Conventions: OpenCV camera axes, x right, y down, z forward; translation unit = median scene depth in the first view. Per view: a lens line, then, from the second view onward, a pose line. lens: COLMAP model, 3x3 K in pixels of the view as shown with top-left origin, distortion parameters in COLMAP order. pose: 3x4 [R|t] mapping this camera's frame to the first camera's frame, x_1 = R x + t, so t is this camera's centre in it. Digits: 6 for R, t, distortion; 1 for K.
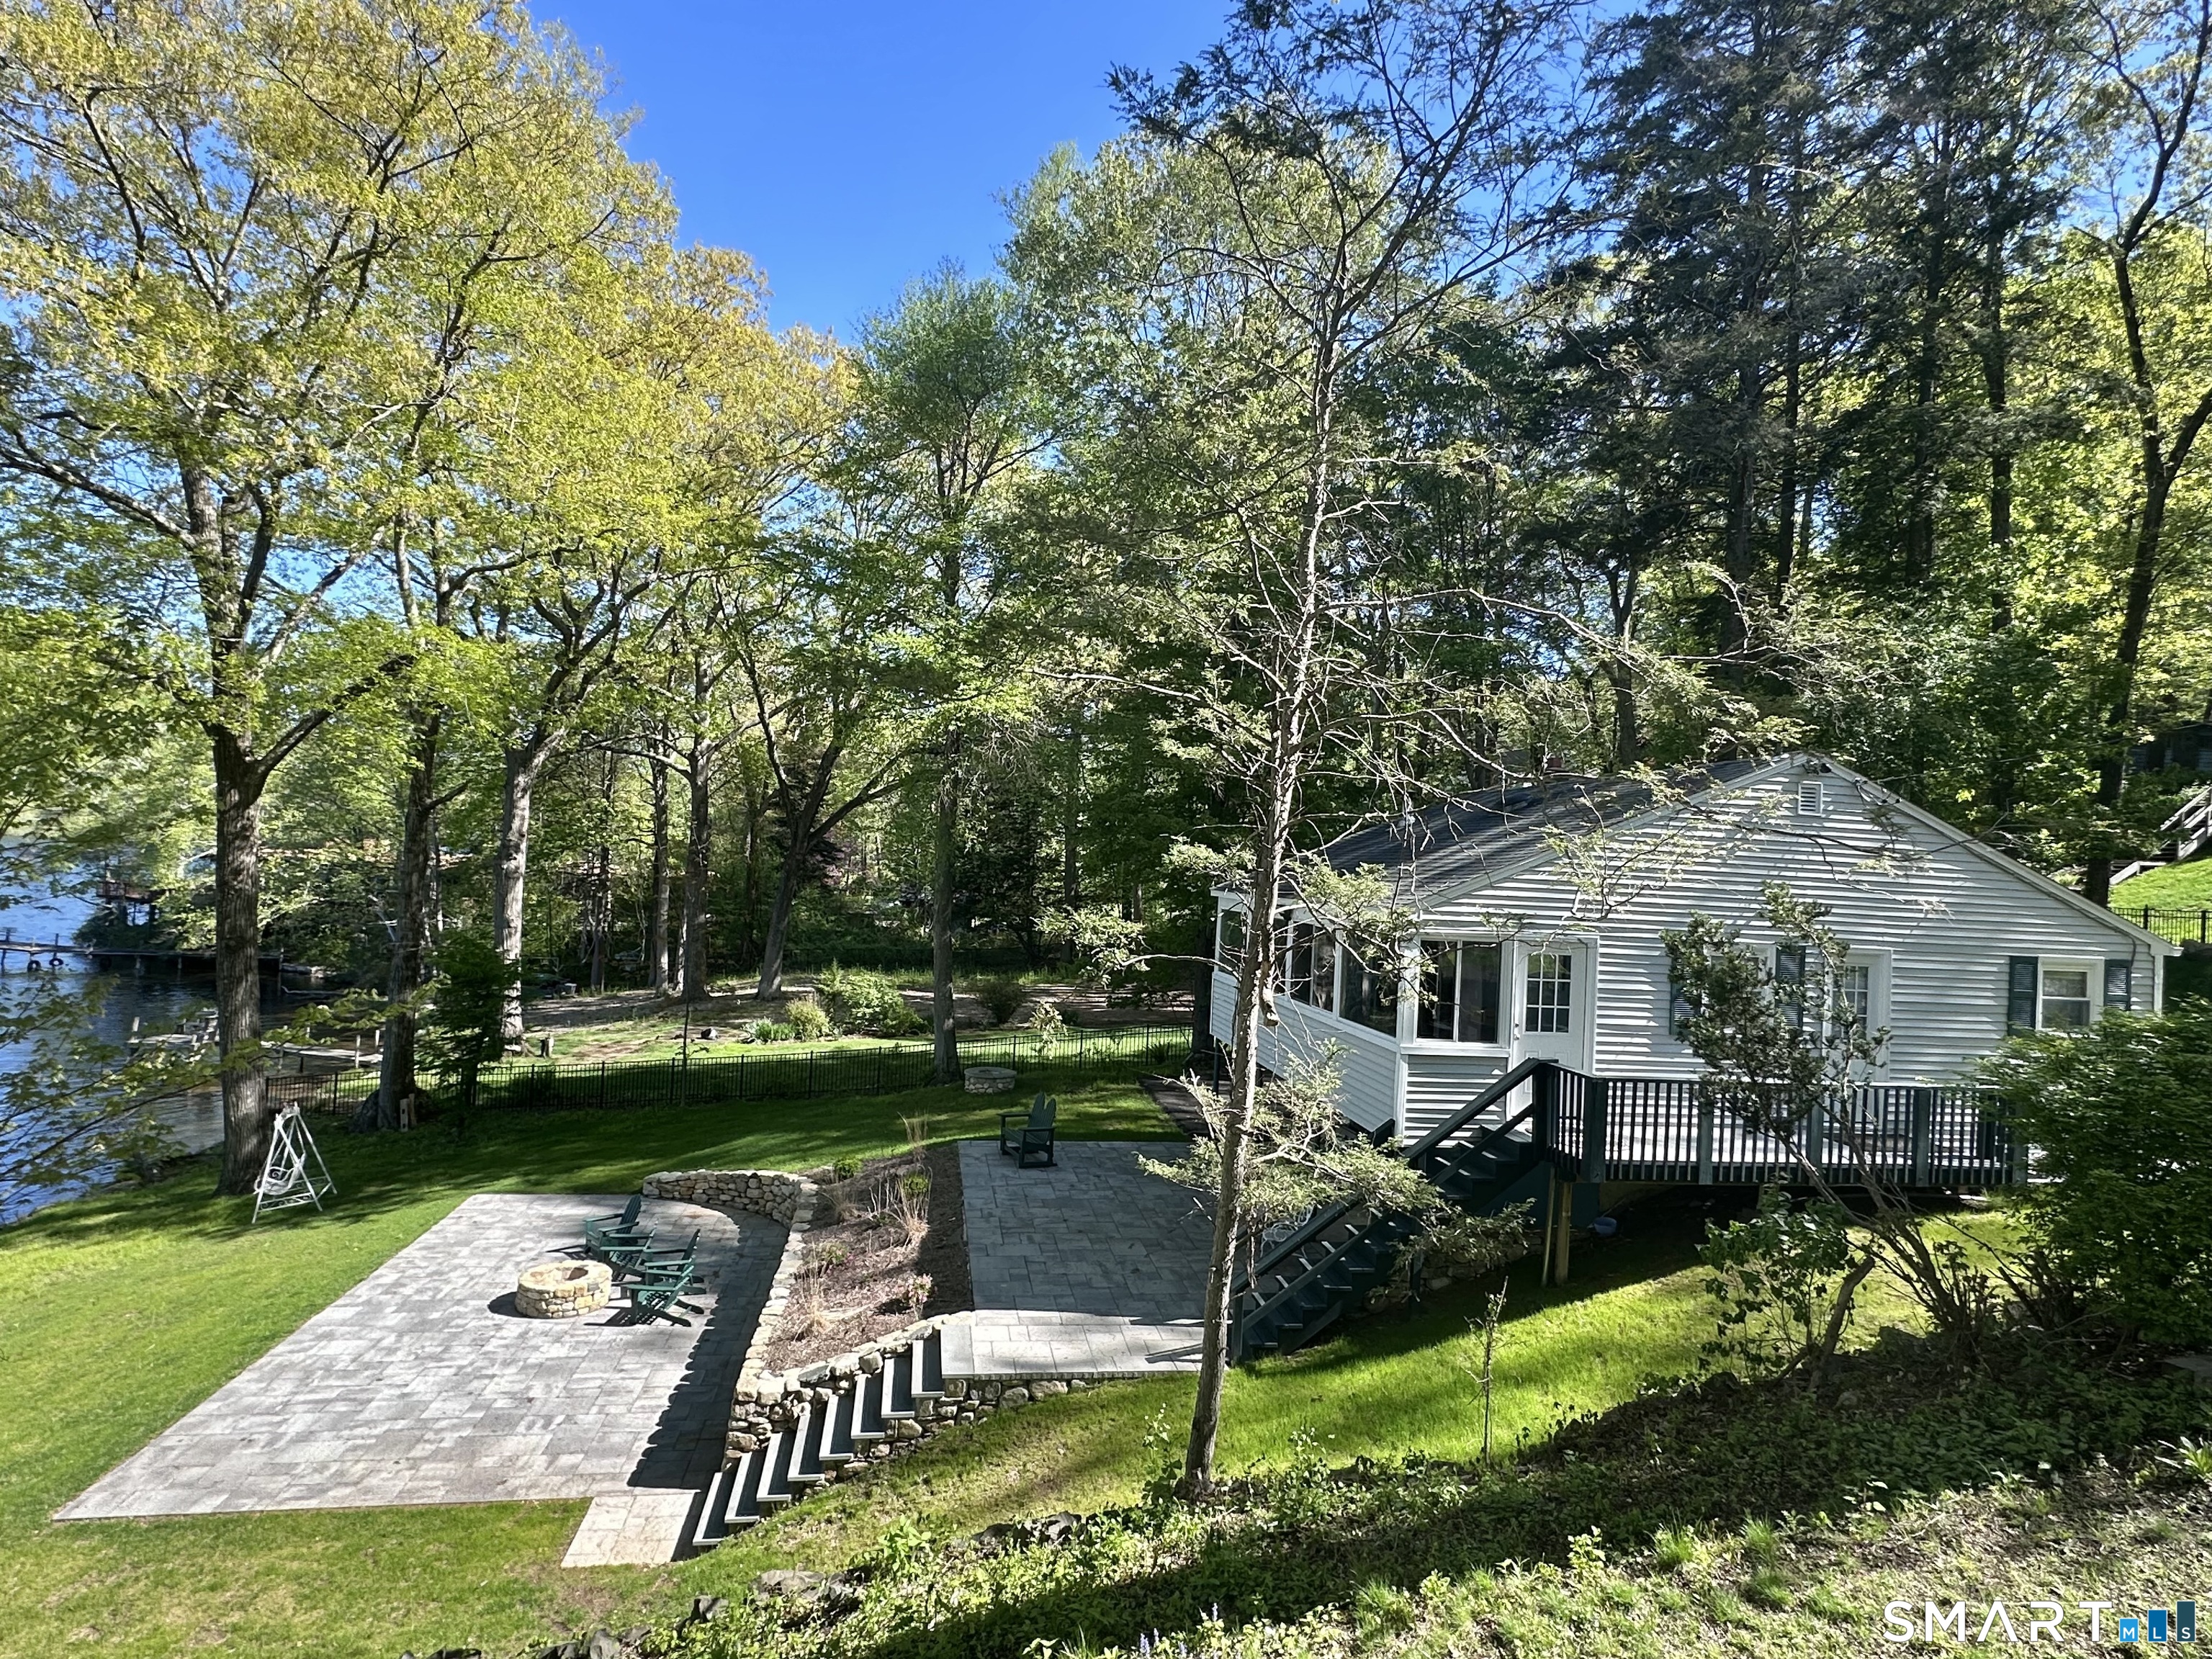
lens RADIAL K [[1170.5, 0, 1106.0], [0, 1170.5, 829.5], [0, 0, 1]] dist [-0.019666, 0.000237]
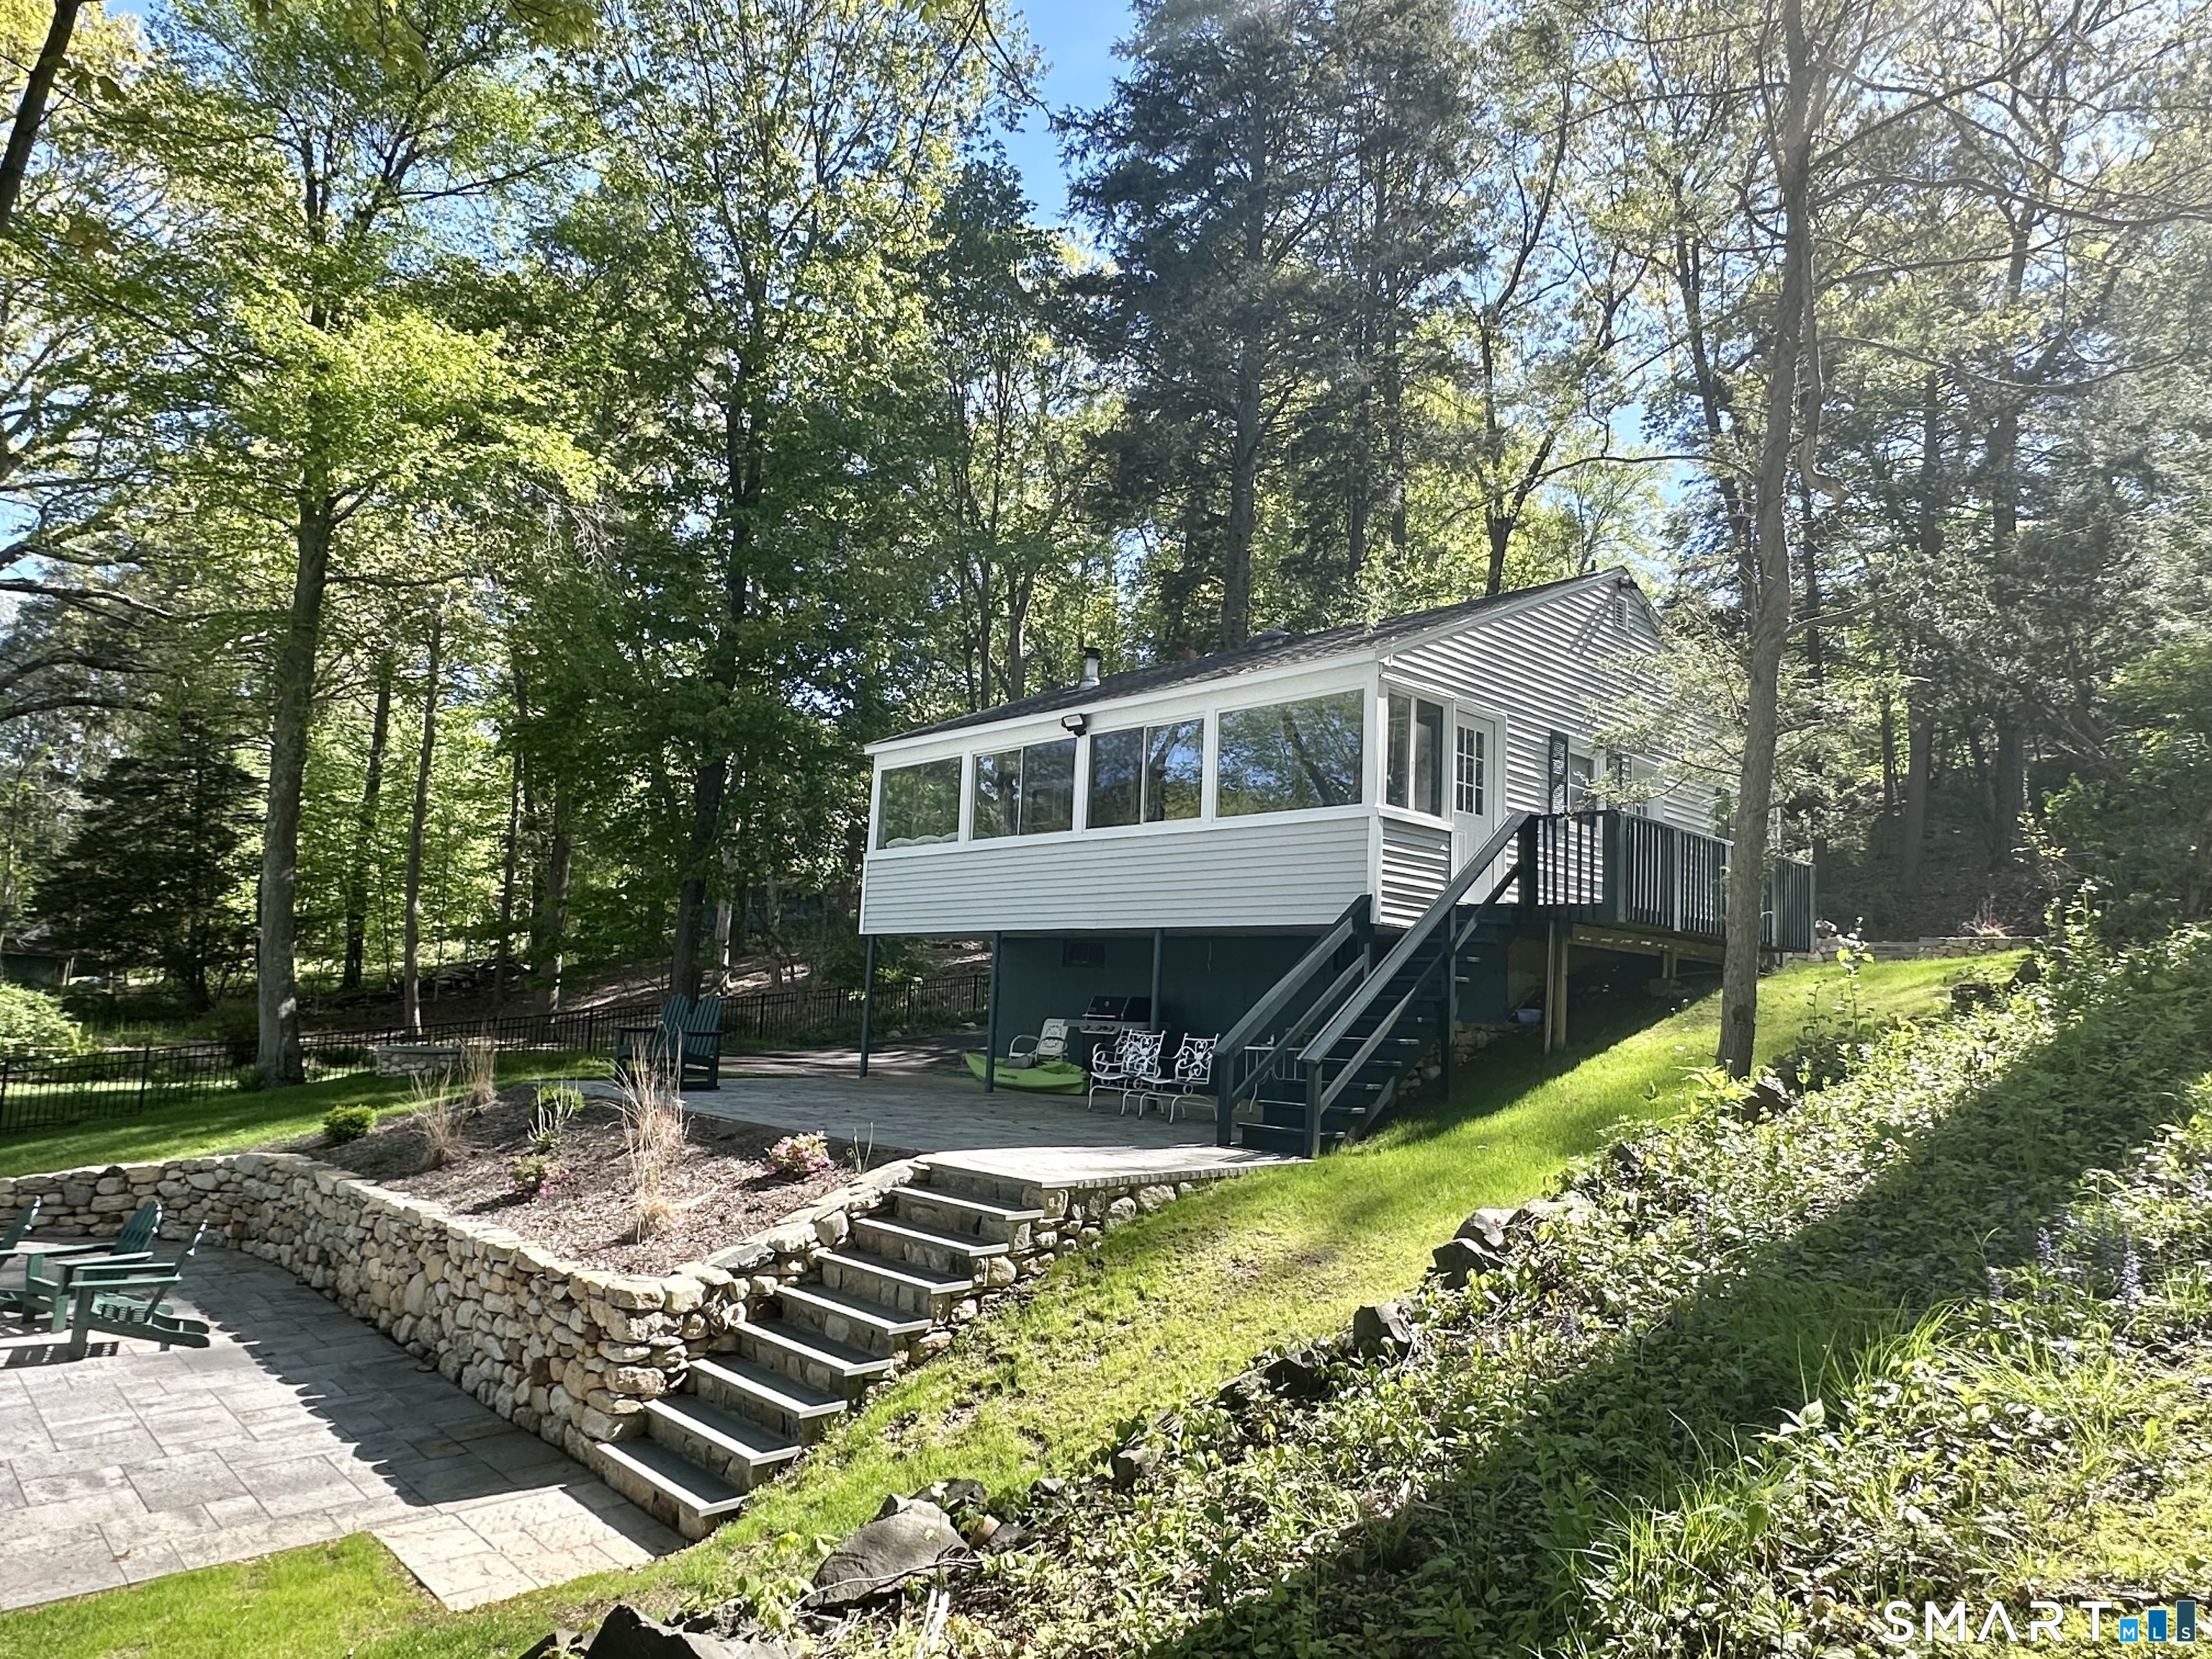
lens RADIAL K [[1375.3, 0, 1106.0], [0, 1375.3, 829.5], [0, 0, 1]] dist [-0.003831, -0.002277]
pose [[0.827813, 0.055480, 0.558254, -0.474788], [-0.022745, 0.997599, -0.065415, 0.273195], [-0.560542, 0.041454, 0.827088, 0.282749]]
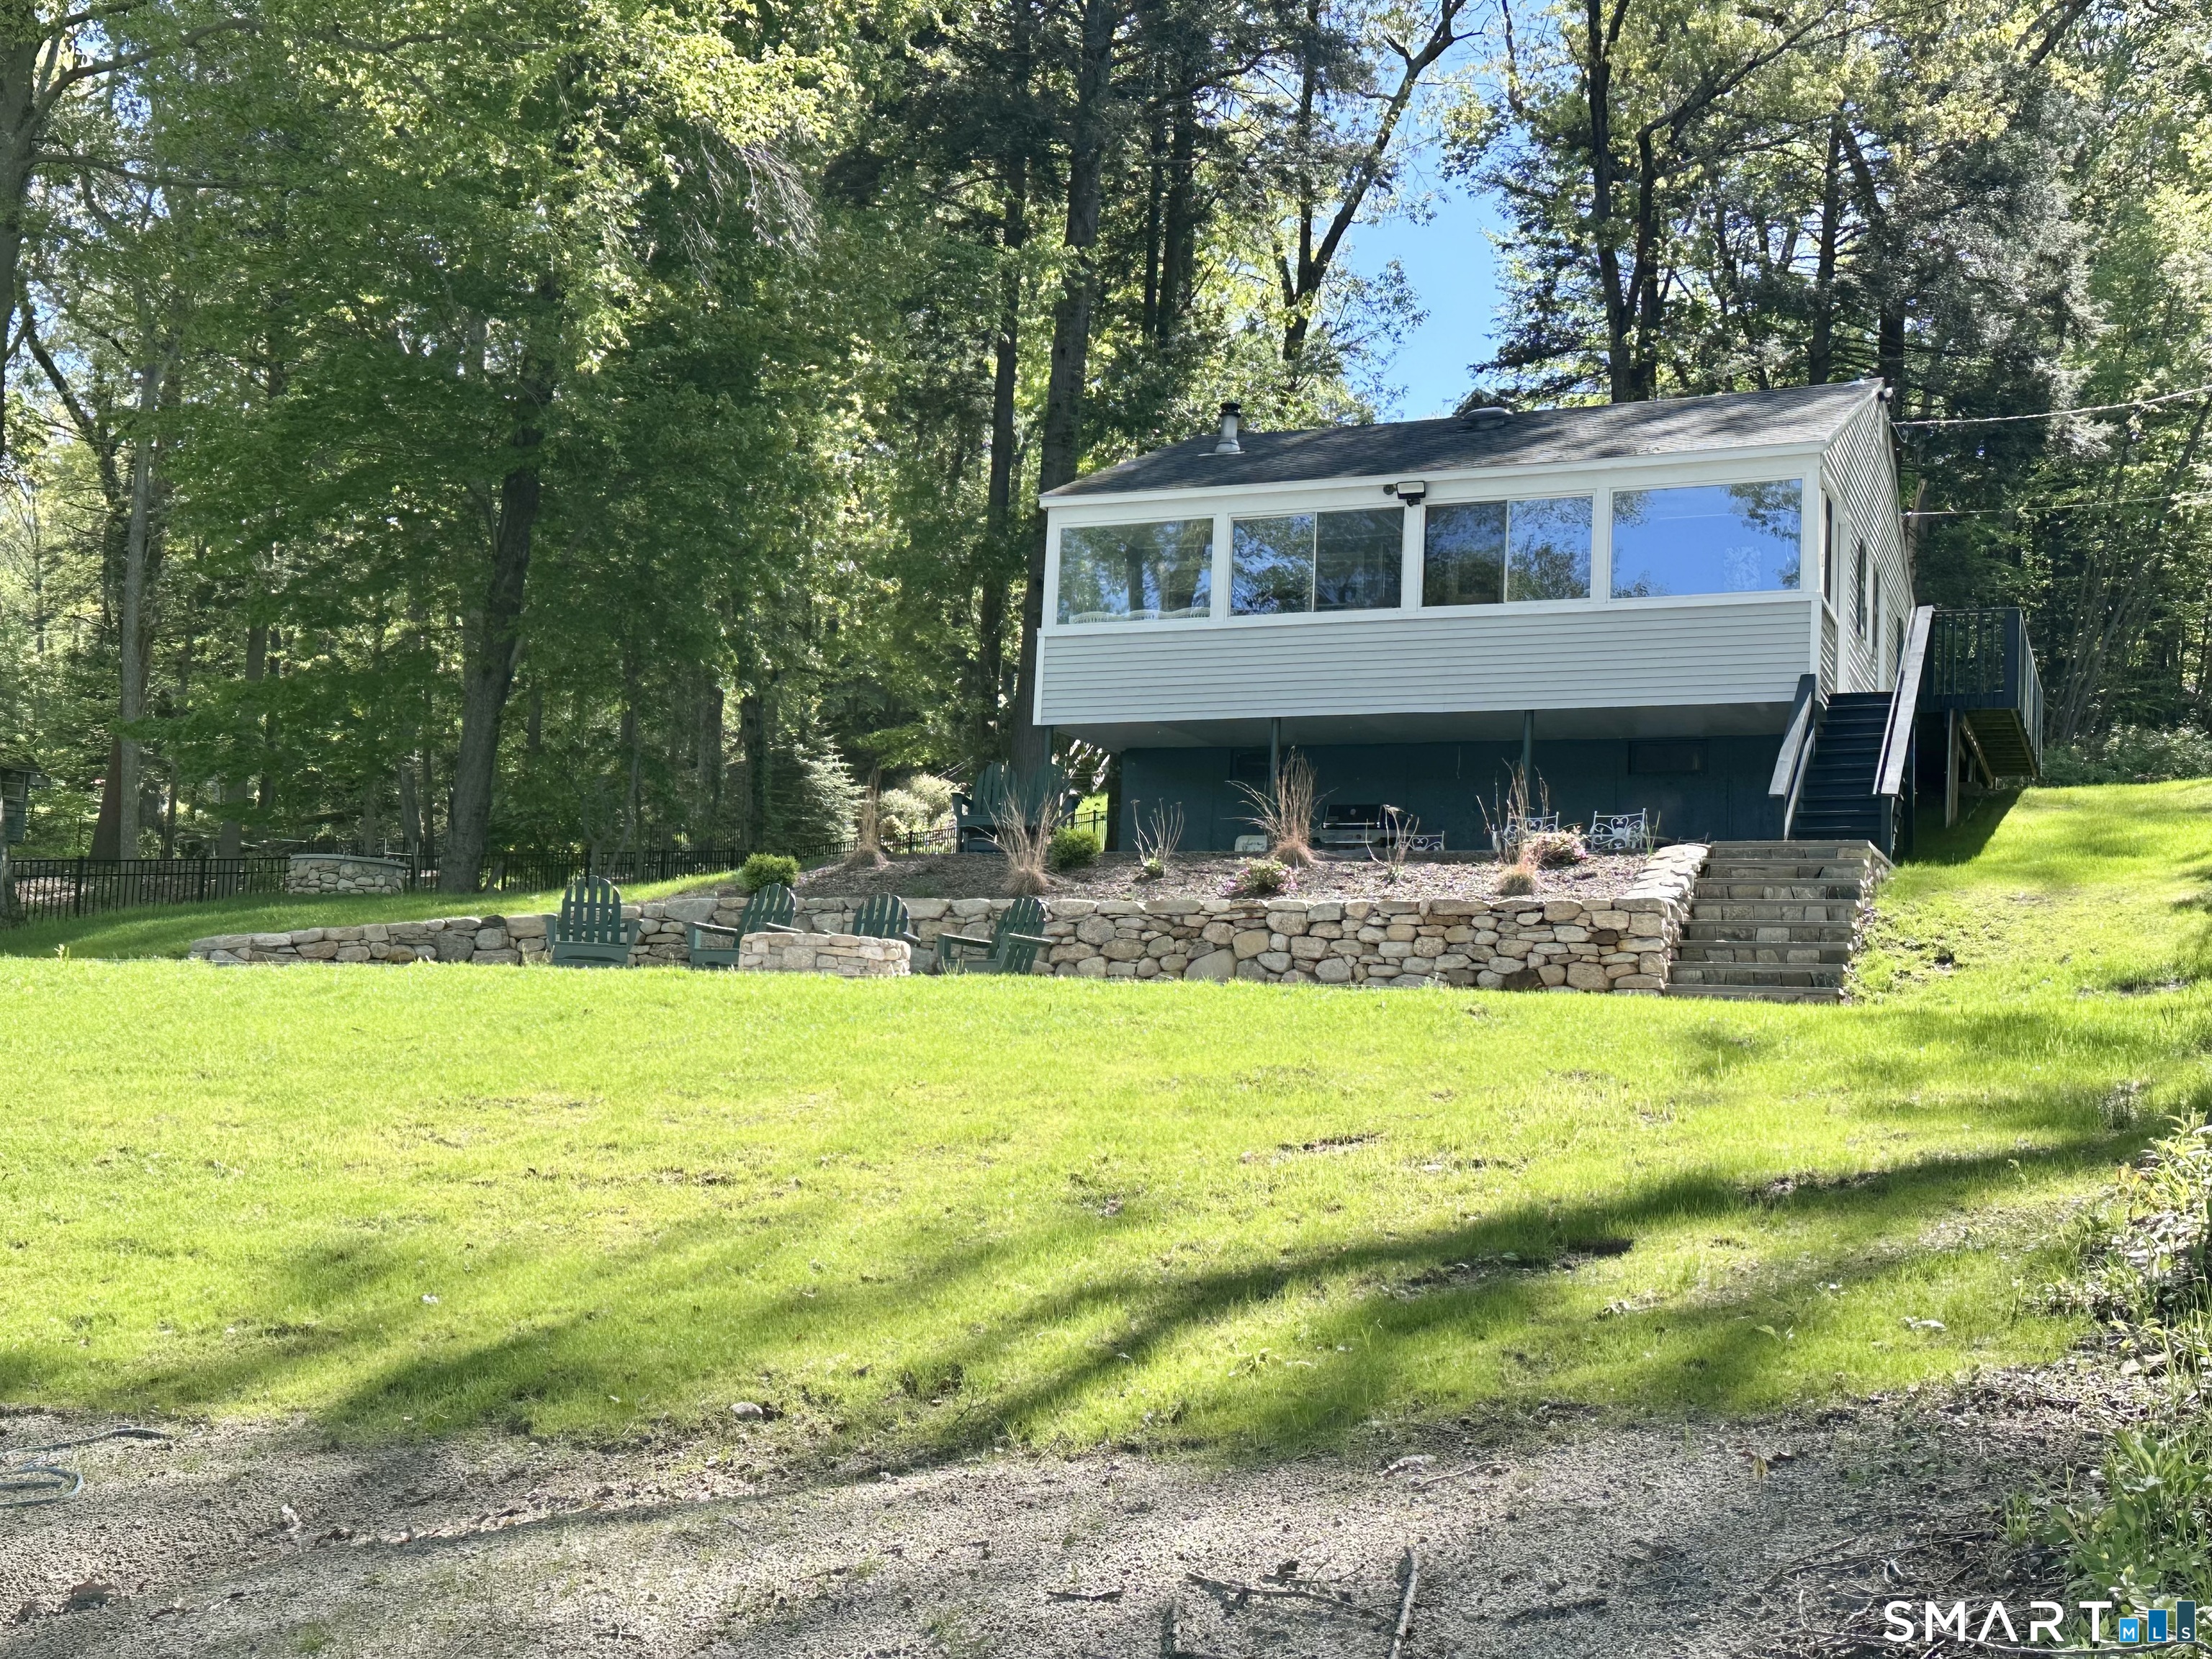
lens RADIAL K [[2510.8, 0, 1106.0], [0, 2510.8, 829.5], [0, 0, 1]] dist [0.004560, 0.005788]
pose [[0.541977, 0.067746, 0.837658, -1.711829], [-0.047883, 0.997616, -0.049701, 0.500018], [-0.839028, -0.013173, 0.543929, 0.403650]]
